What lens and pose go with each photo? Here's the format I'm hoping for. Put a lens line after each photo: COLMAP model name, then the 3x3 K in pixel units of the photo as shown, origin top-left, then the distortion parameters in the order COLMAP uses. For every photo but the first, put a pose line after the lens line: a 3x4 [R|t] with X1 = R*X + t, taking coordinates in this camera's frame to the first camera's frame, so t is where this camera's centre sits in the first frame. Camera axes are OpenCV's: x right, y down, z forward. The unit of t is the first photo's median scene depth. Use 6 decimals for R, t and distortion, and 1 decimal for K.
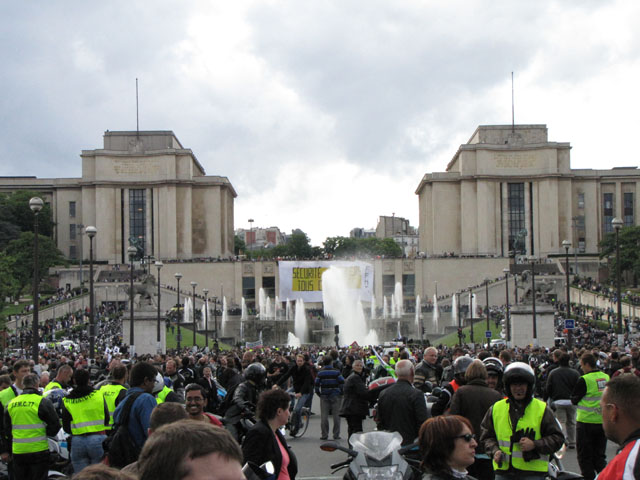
lens RADIAL K [[1889.2, 0, 318.3], [0, 1889.2, 240.1], [0, 0, 1]] dist [0.327820, 0.000000]
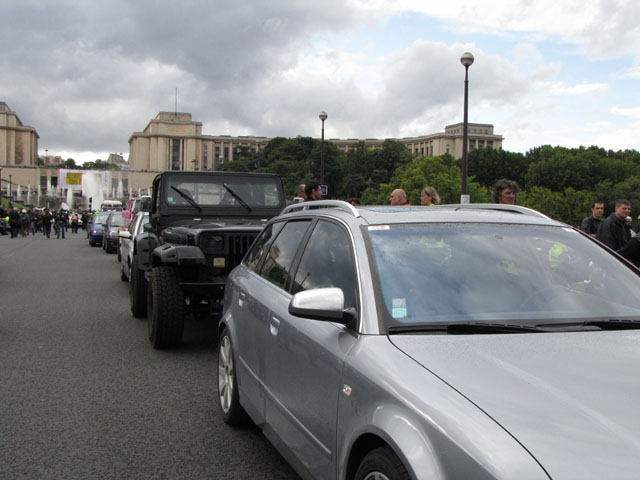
lens RADIAL K [[757.4, 0, 318.1], [0, 757.4, 241.5], [0, 0, 1]] dist [0.020270, 0.000000]
pose [[0.953322, 0.022931, 0.301082, 0.000212], [-0.049764, 0.995409, 0.081757, 0.007243], [-0.297825, -0.092923, 0.950087, 0.116492]]
